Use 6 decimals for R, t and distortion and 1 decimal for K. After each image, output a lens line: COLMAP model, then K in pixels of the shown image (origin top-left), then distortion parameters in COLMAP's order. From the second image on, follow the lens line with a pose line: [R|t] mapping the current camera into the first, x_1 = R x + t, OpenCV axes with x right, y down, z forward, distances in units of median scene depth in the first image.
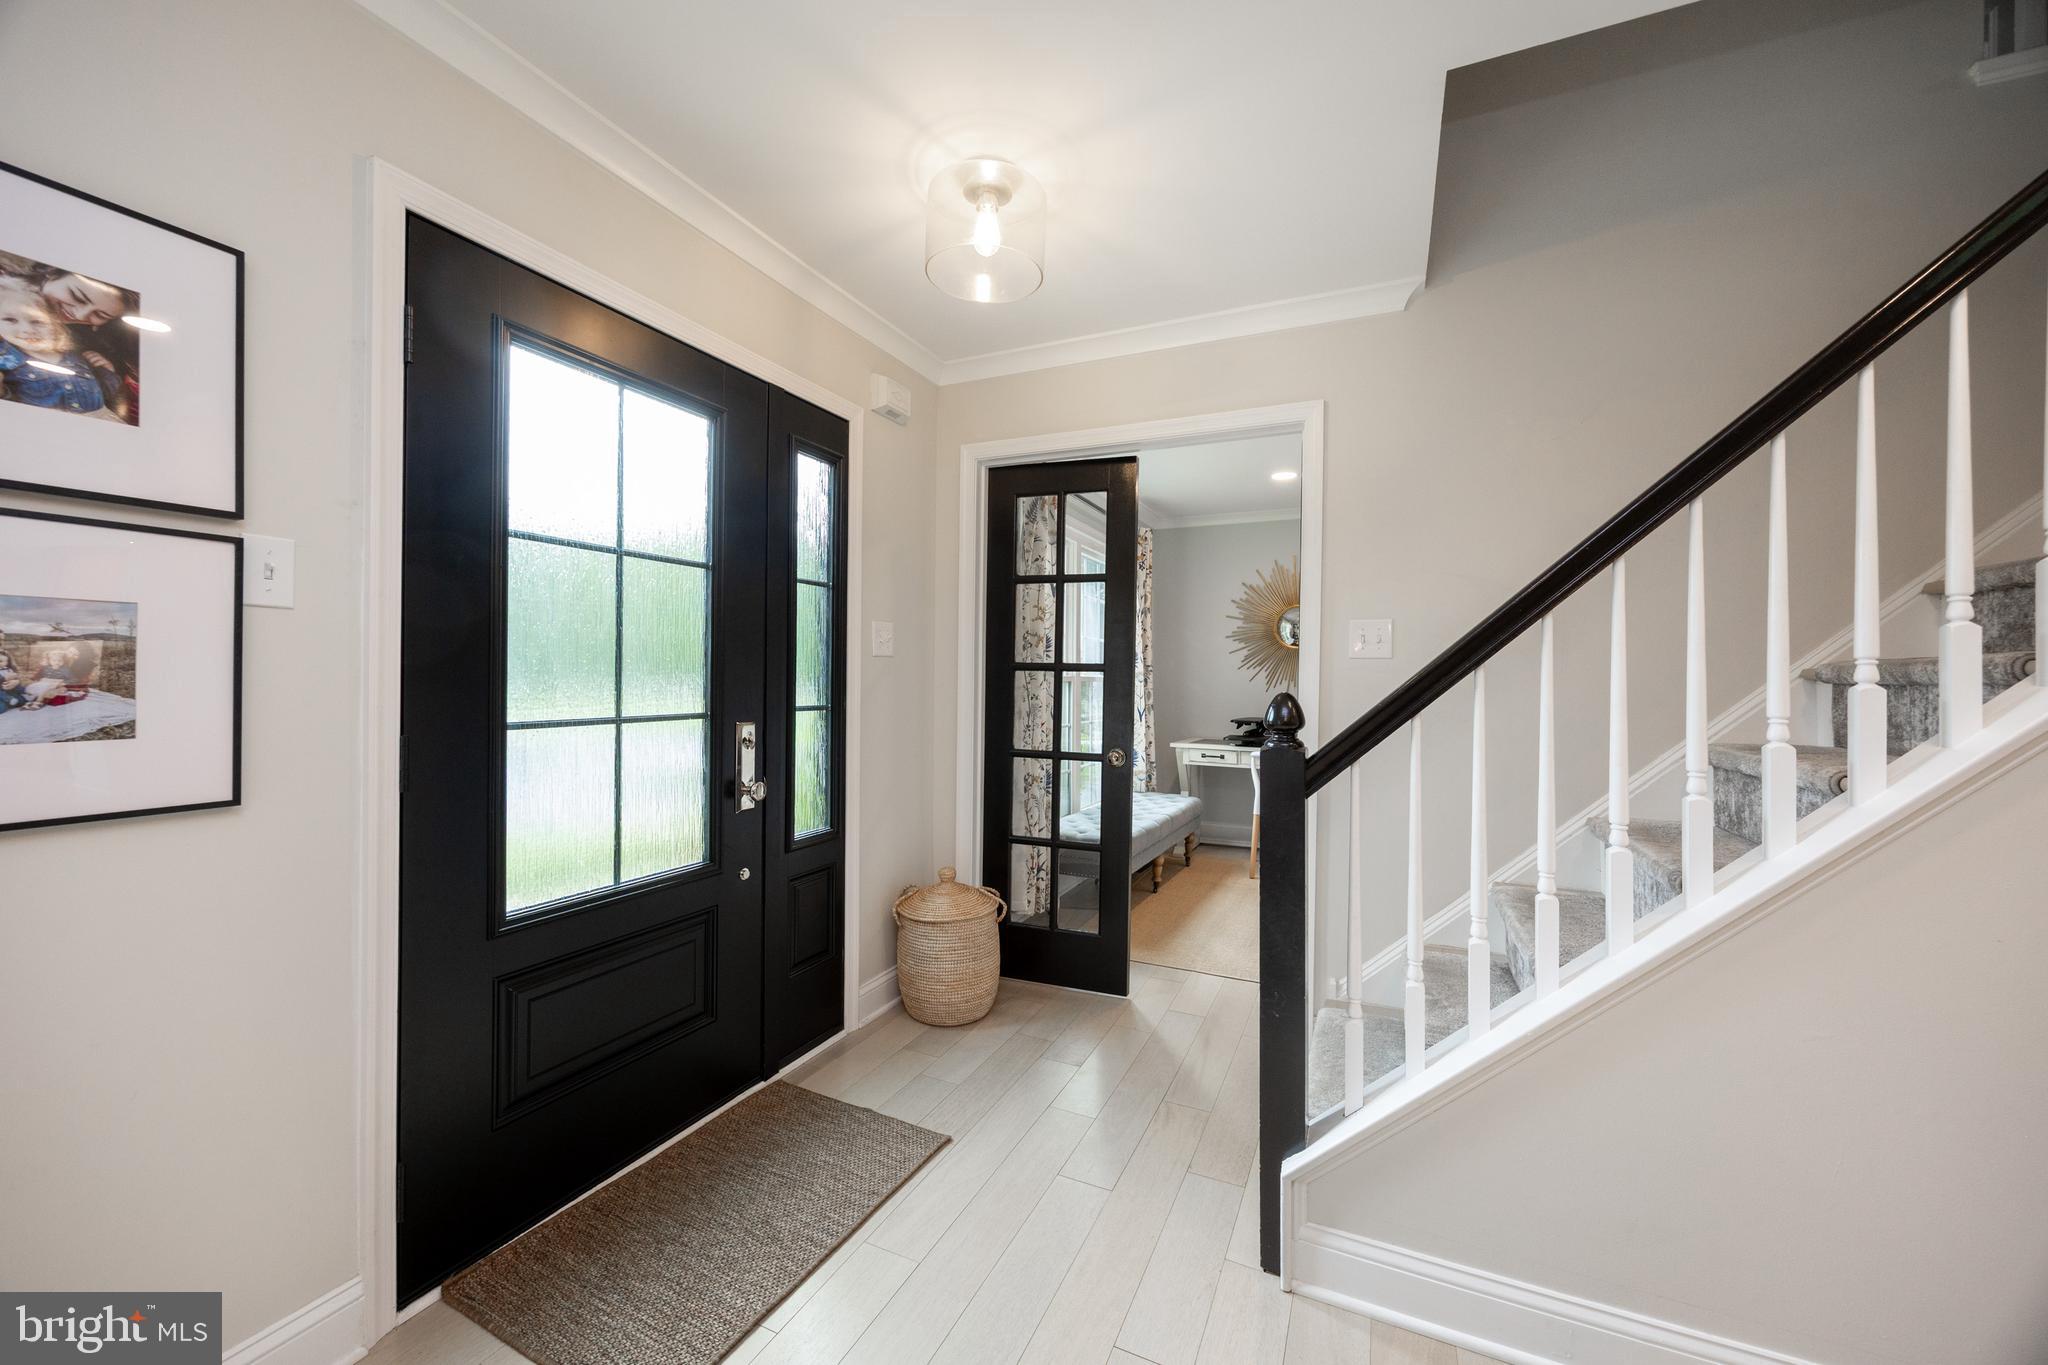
lens RADIAL K [[778.4, 0, 1022.4], [0, 778.4, 678.7], [0, 0, 1]] dist [-0.000093, 0.000006]
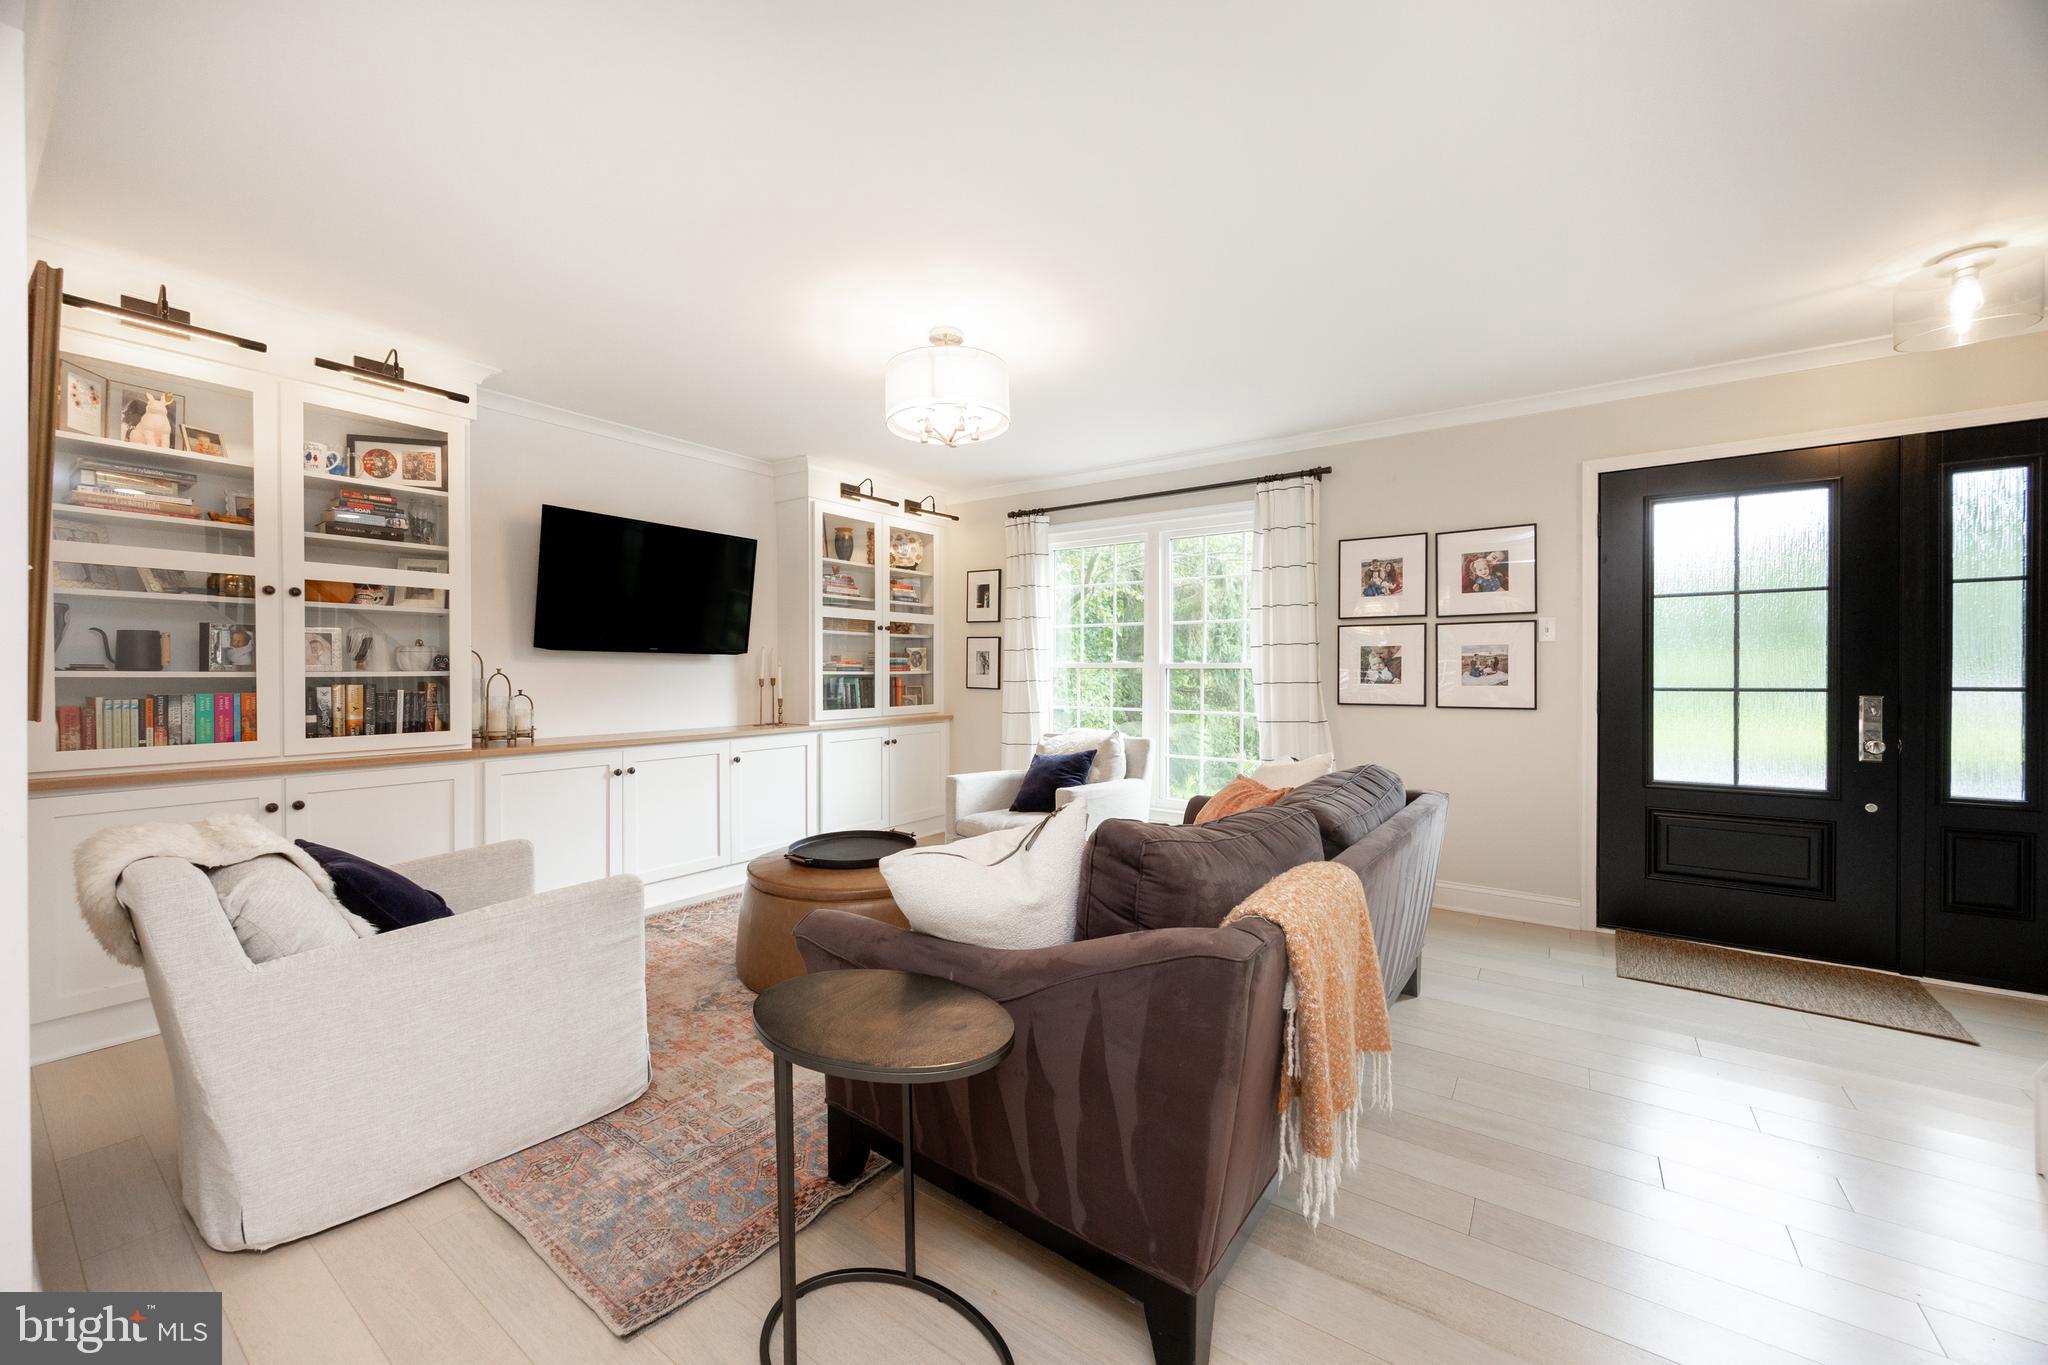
lens RADIAL K [[778.4, 0, 1022.4], [0, 778.4, 678.7], [0, 0, 1]] dist [-0.000093, 0.000006]
pose [[-0.180288, -0.004113, -0.983605, 1.467927], [-0.000852, 0.999992, -0.004026, 0.036882], [0.983614, 0.000112, -0.180290, -0.252991]]
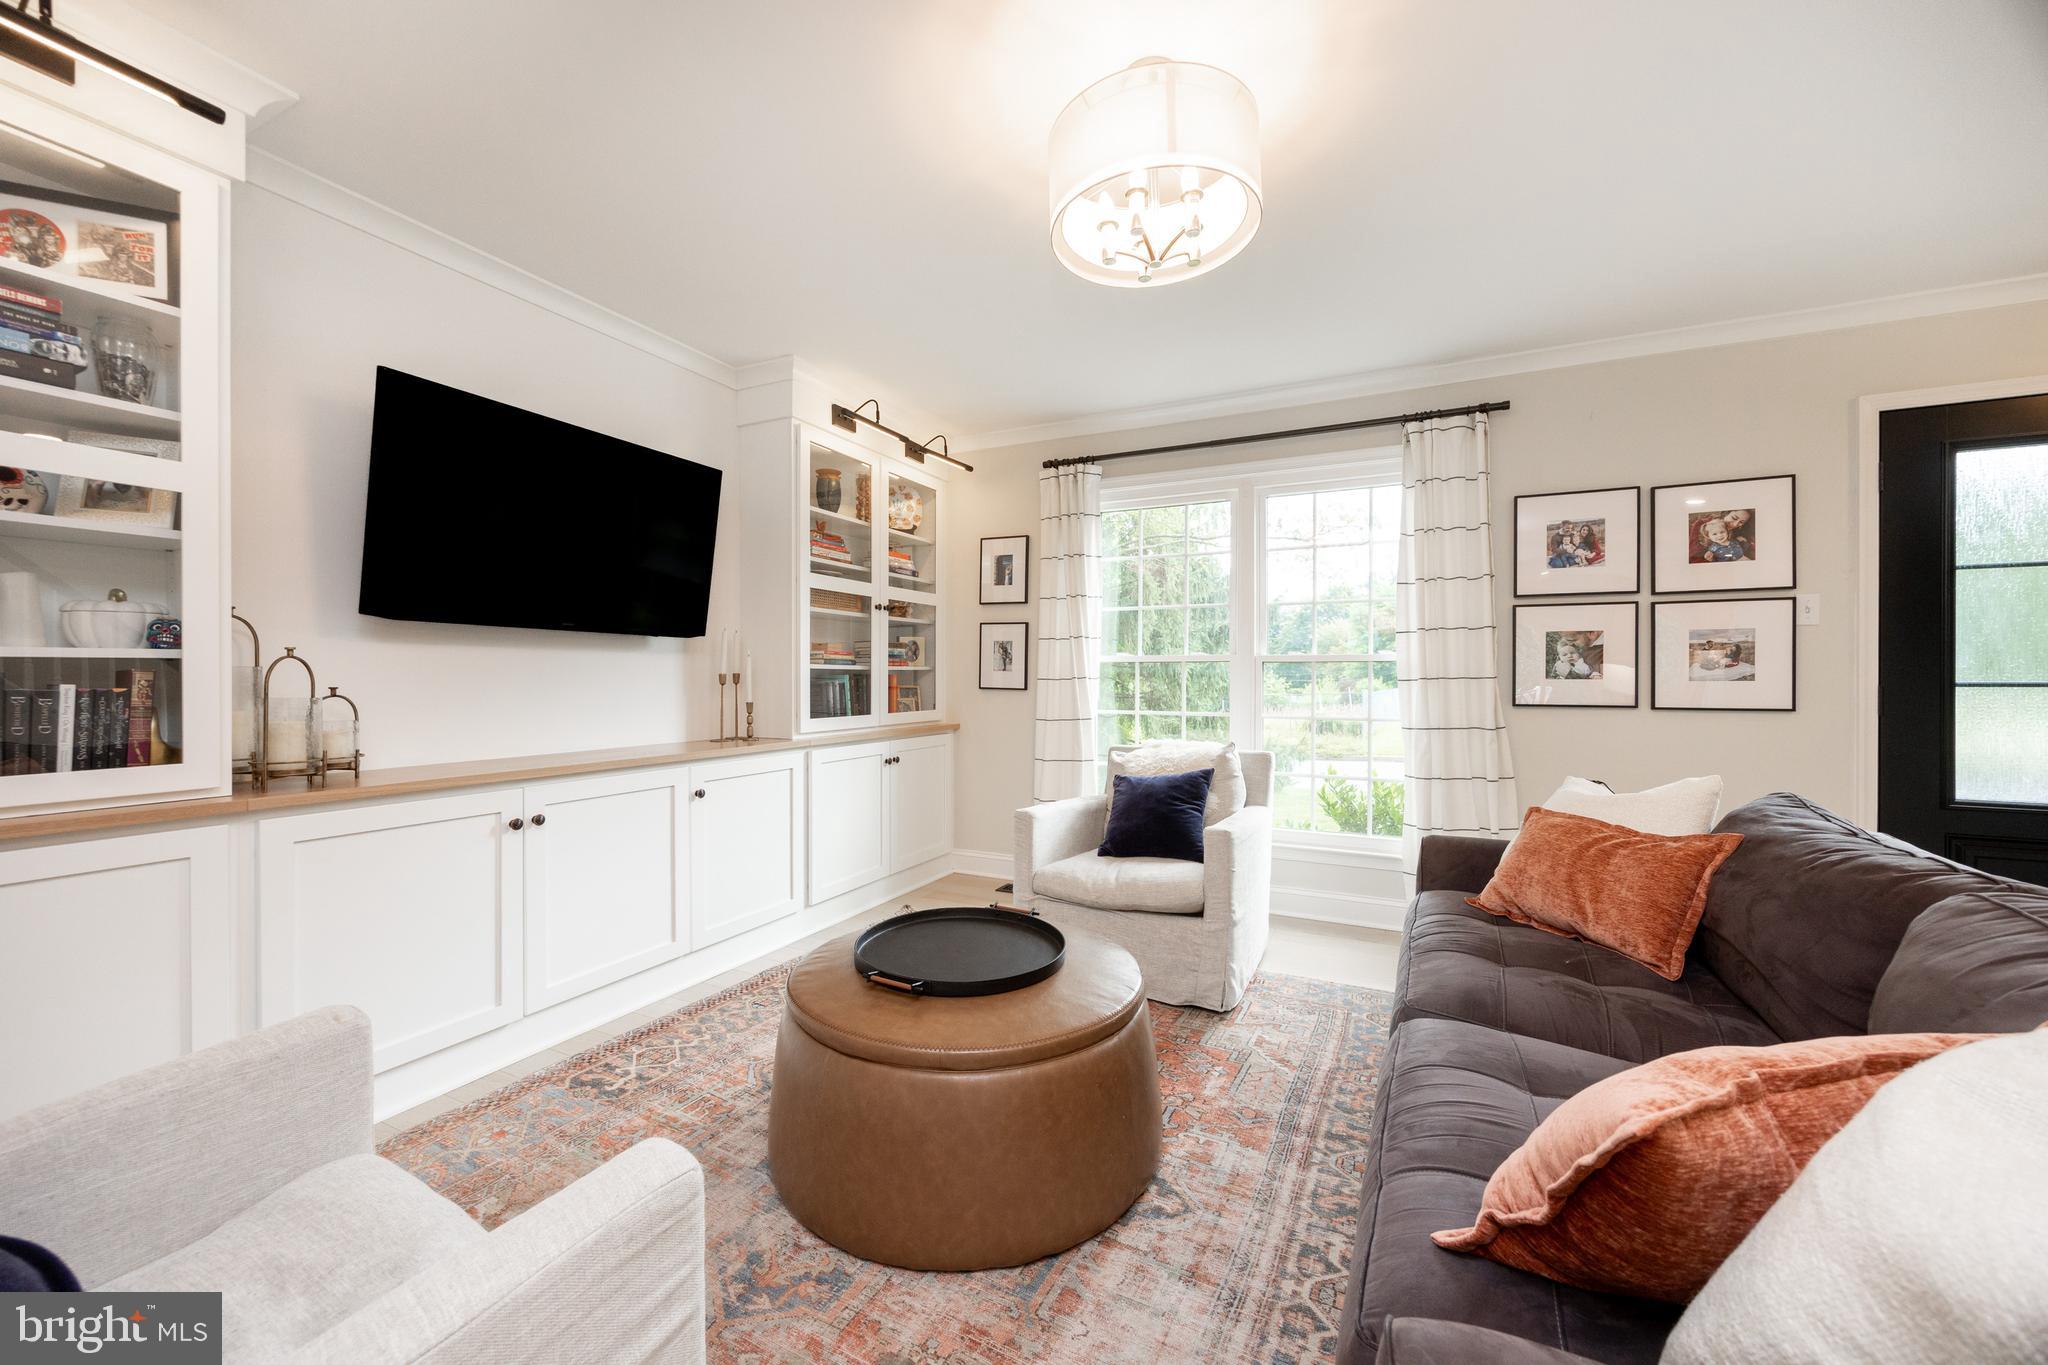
lens RADIAL K [[772.1, 0, 1024.0], [0, 772.1, 682.5], [0, 0, 1]] dist [-0.001465, -0.000318]
pose [[-0.018132, -0.007540, -0.999807, 0.872938], [0.000347, 0.999971, -0.007547, 0.060230], [0.999836, -0.000484, -0.018129, -0.823233]]
